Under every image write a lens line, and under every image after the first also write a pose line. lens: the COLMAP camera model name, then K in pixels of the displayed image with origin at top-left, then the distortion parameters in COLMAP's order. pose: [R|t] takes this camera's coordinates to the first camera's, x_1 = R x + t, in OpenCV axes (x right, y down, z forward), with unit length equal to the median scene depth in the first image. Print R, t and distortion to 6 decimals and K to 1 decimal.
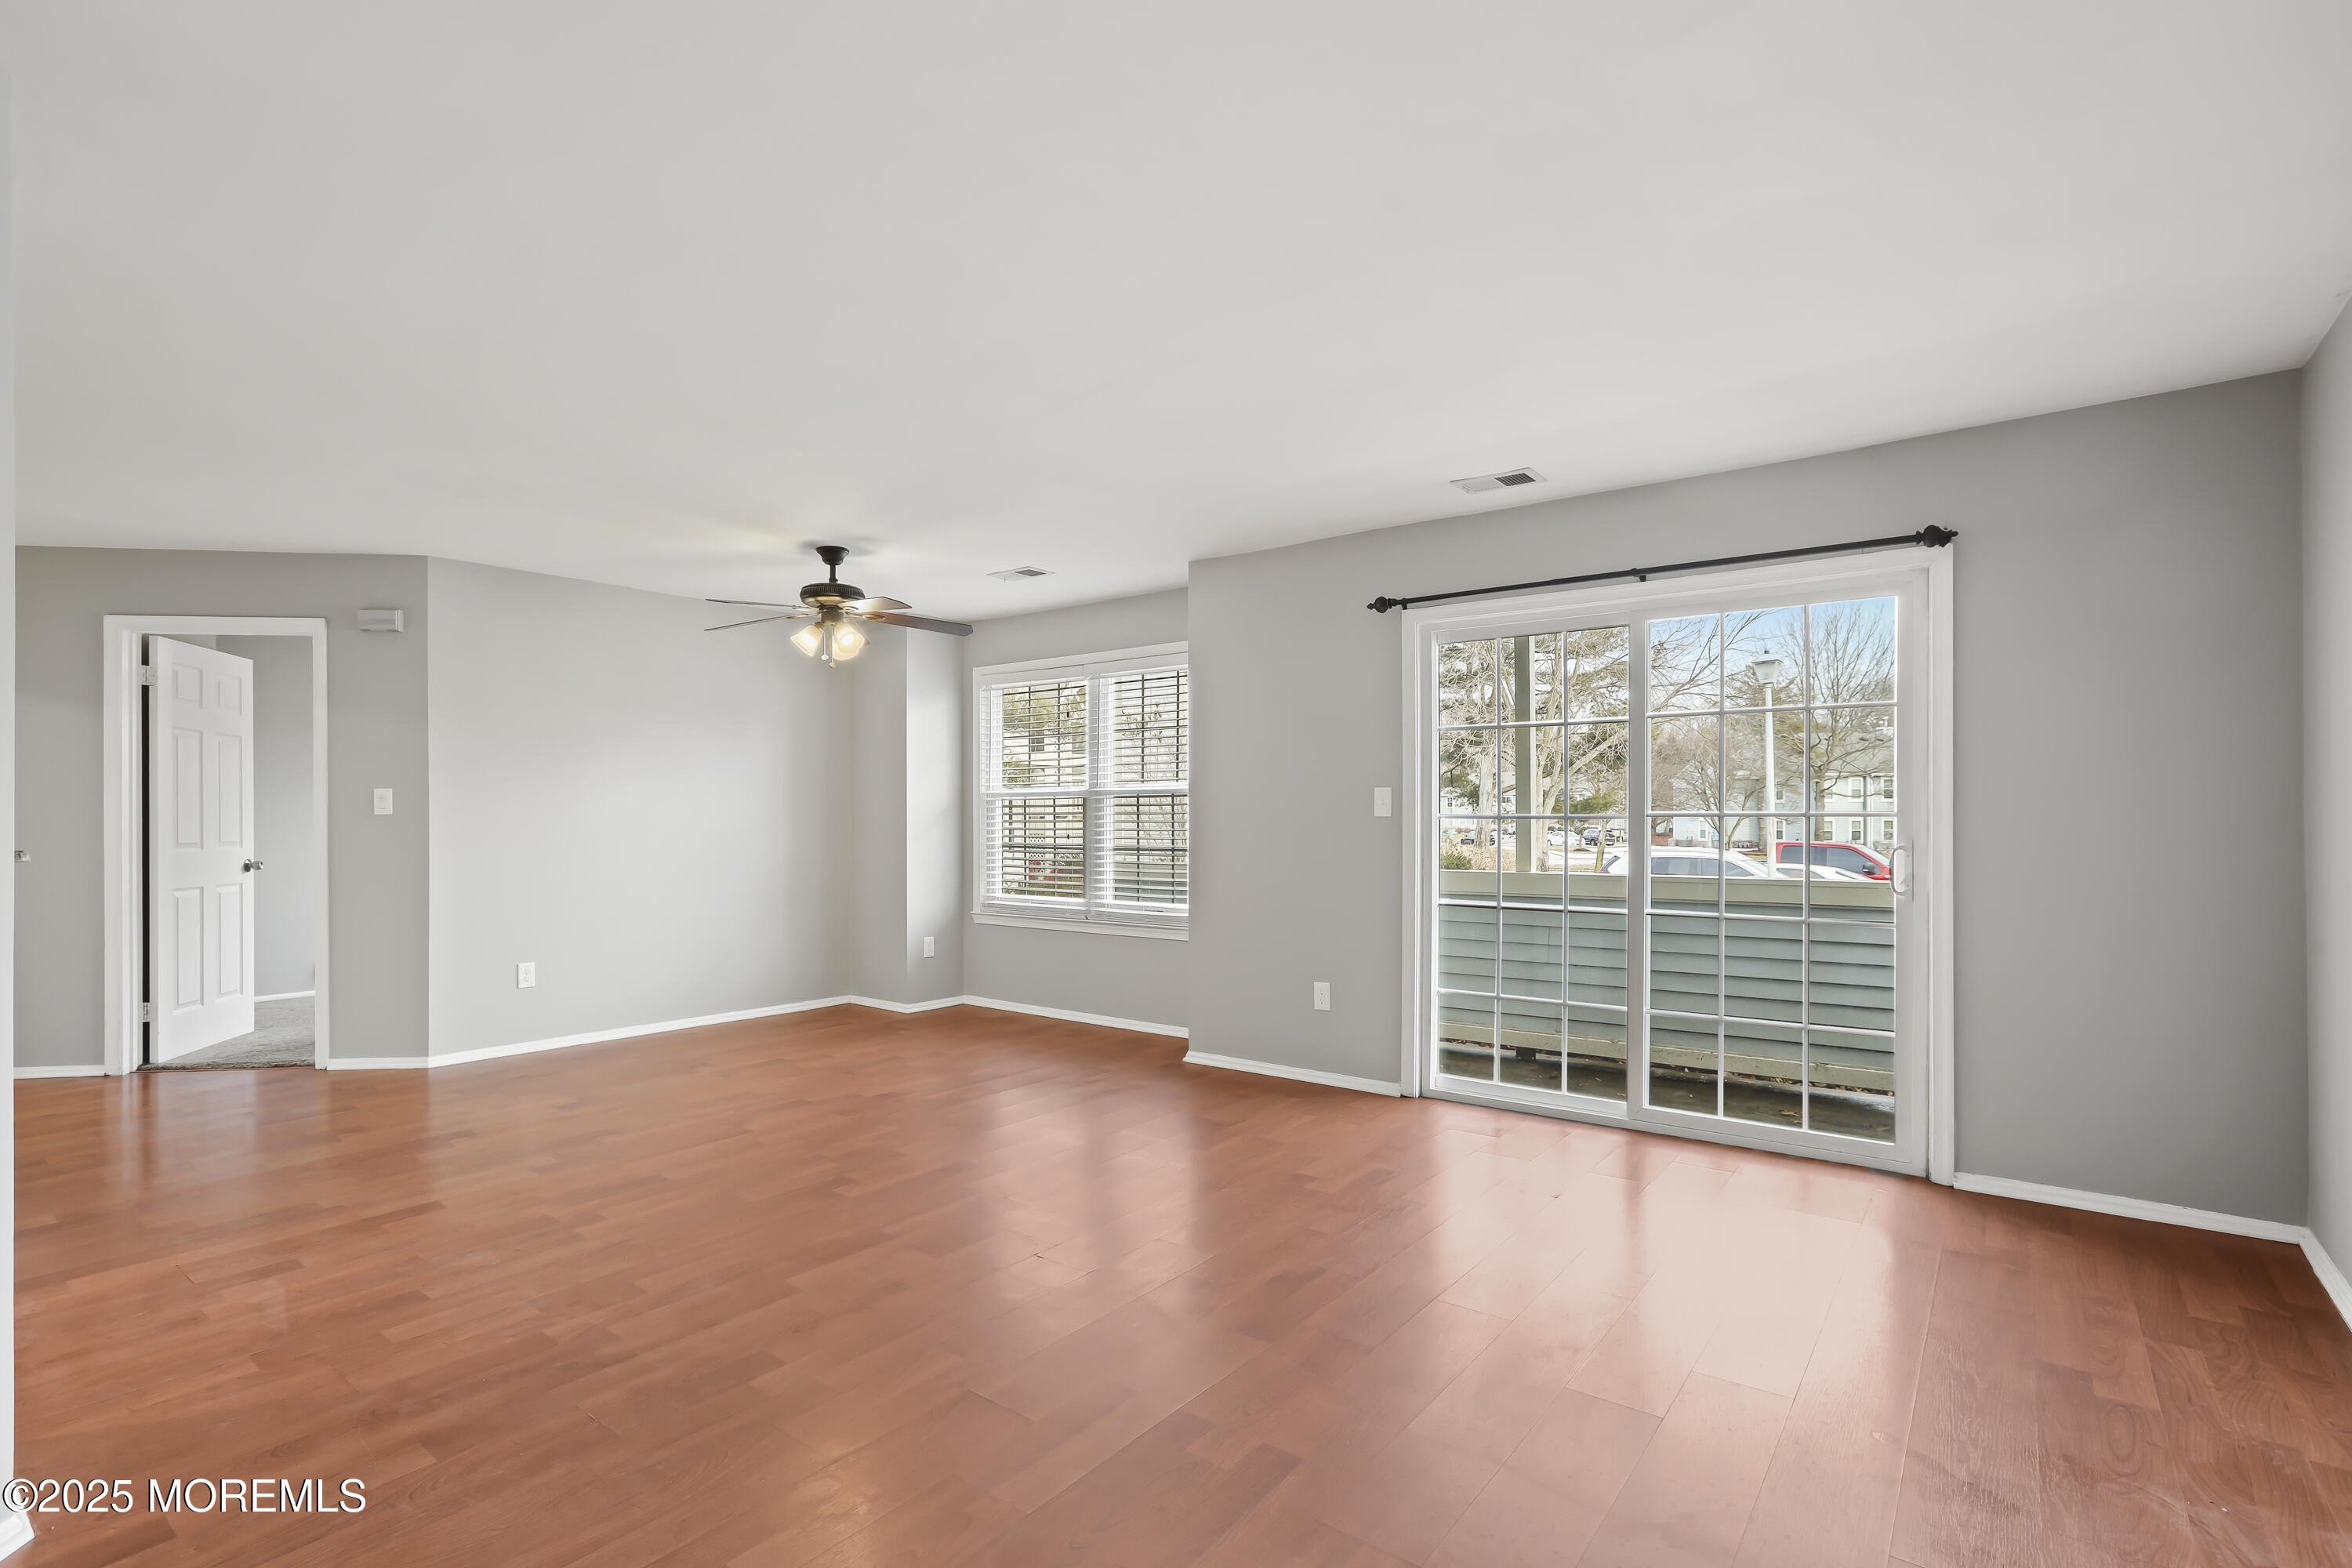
lens RADIAL K [[1099.9, 0, 1165.8], [0, 1099.9, 829.0], [0, 0, 1]] dist [-0.028102, 0.018535]
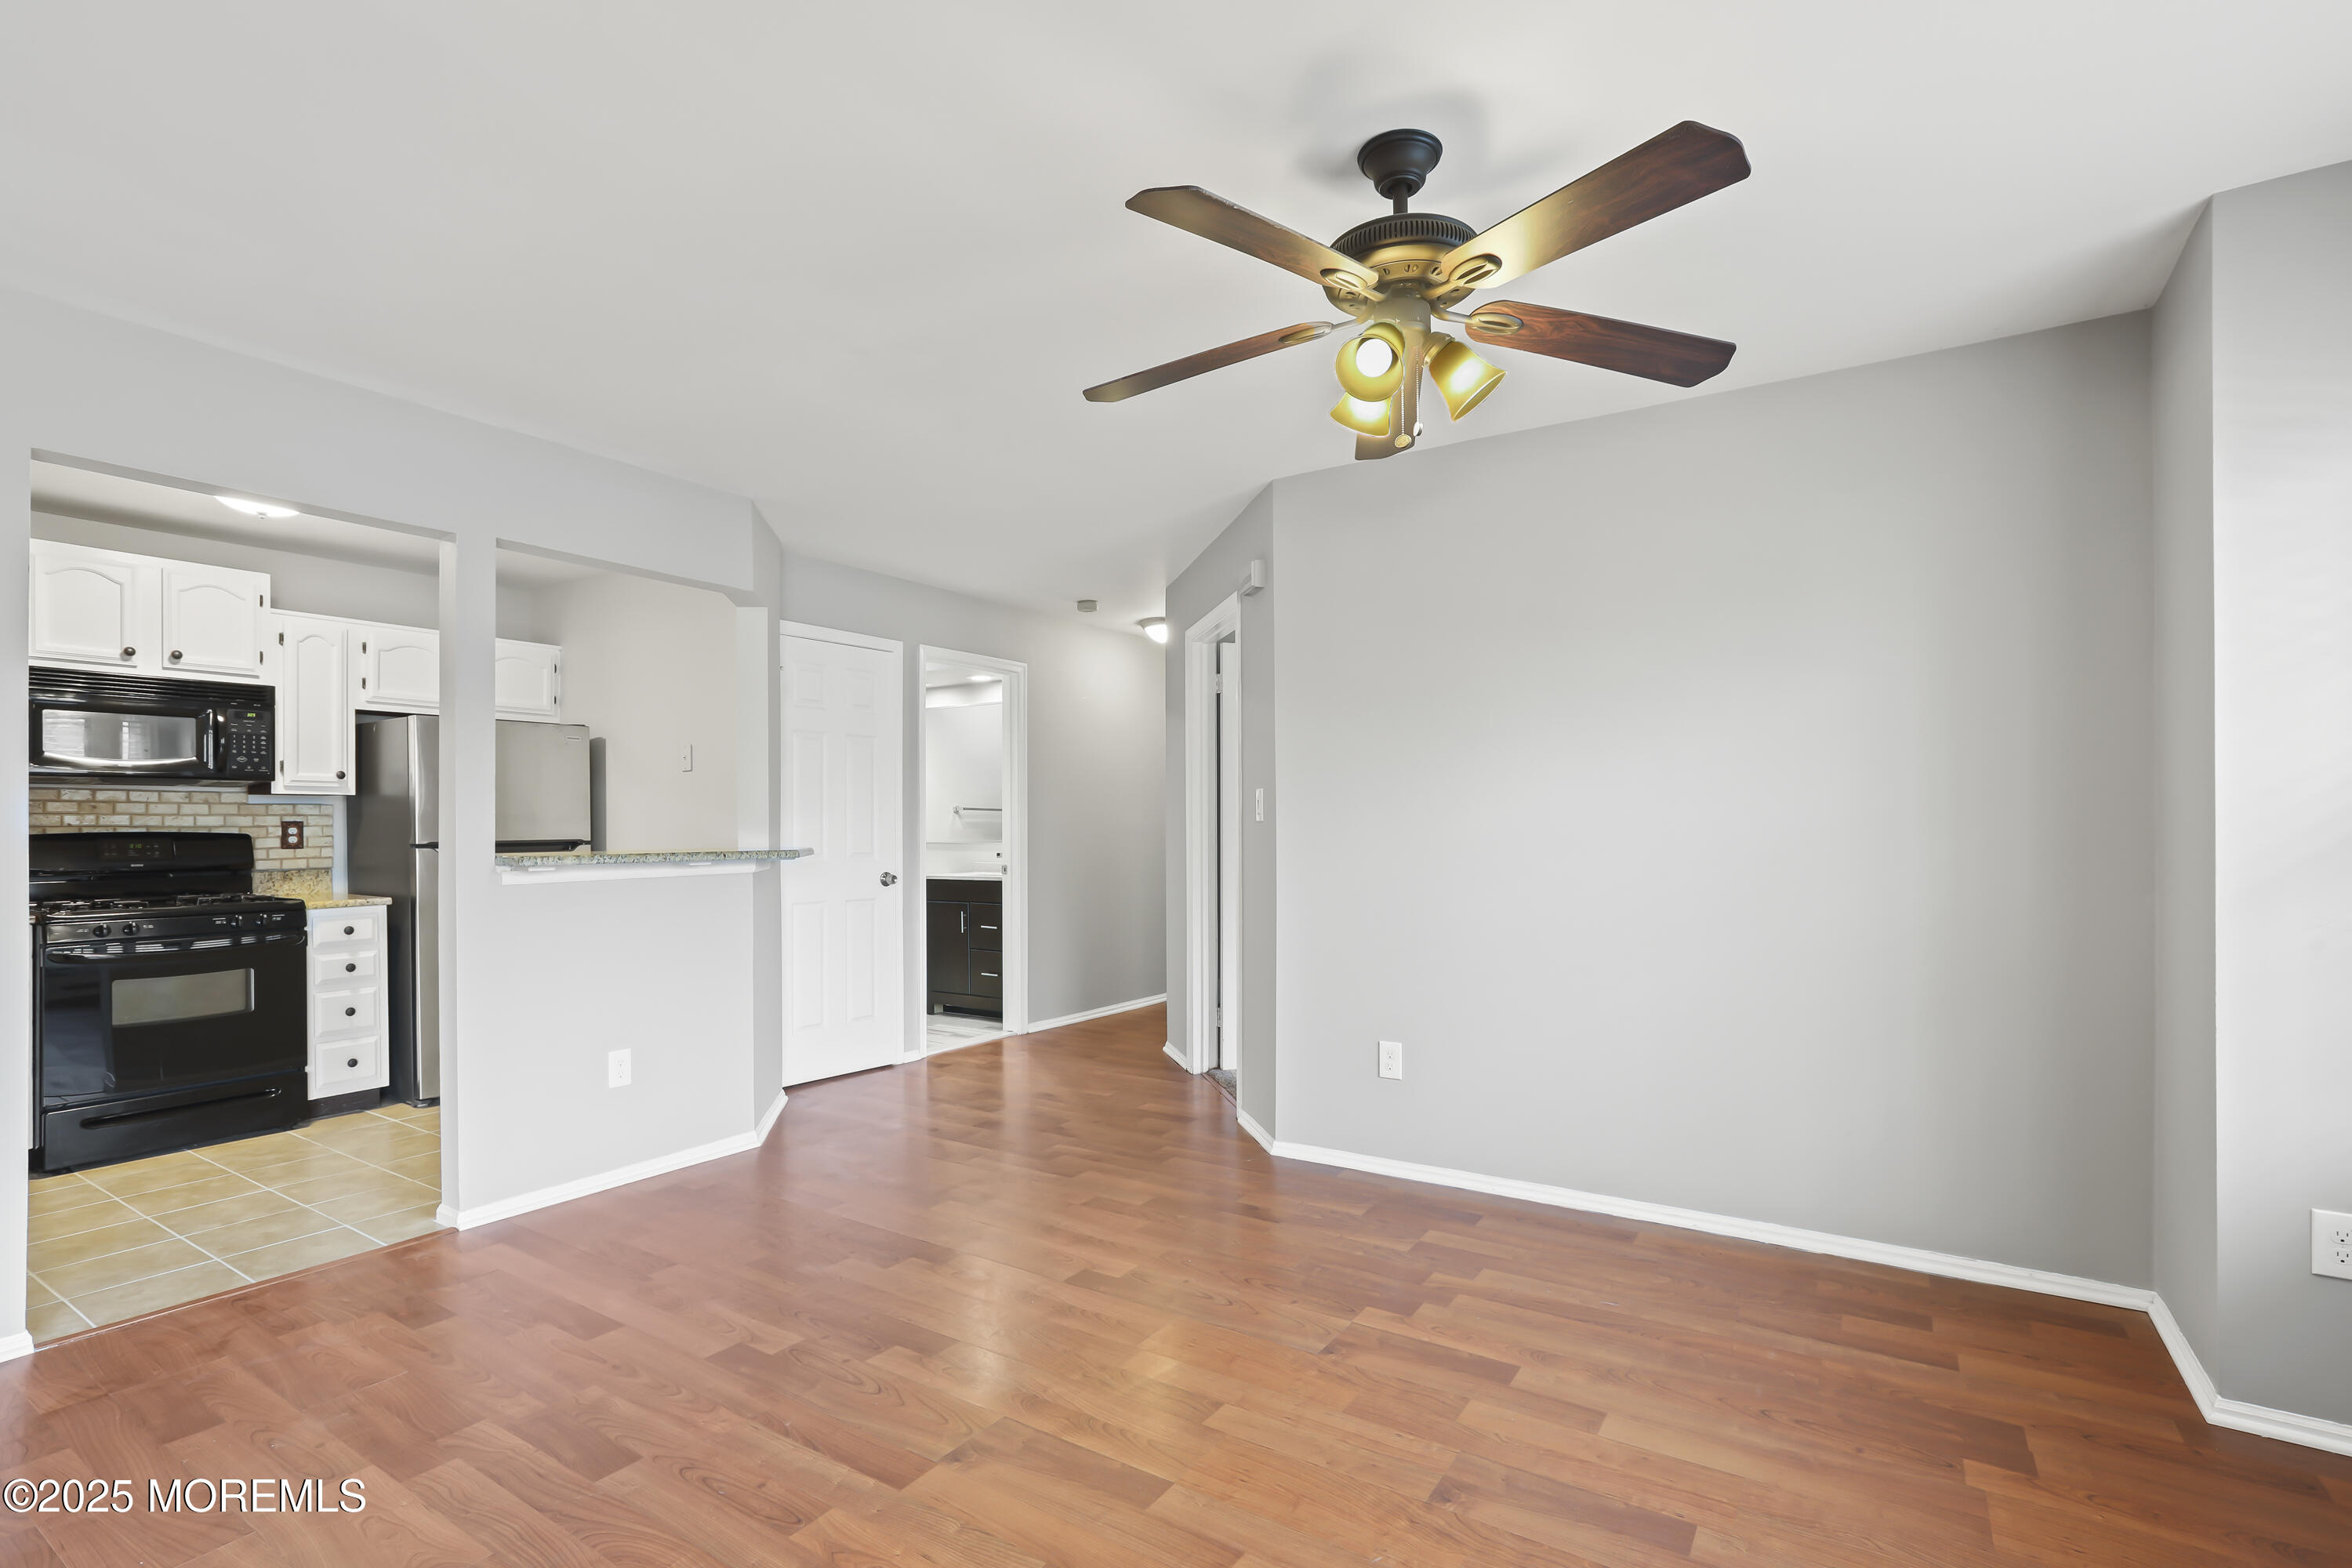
lens RADIAL K [[1089.2, 0, 1175.6], [0, 1089.2, 816.7], [0, 0, 1]] dist [-0.043898, 0.017581]
pose [[0.081572, -0.009092, -0.996626, 0.107214], [-0.007949, 0.999921, -0.009773, -0.012388], [0.996636, 0.008720, 0.081493, 1.252765]]
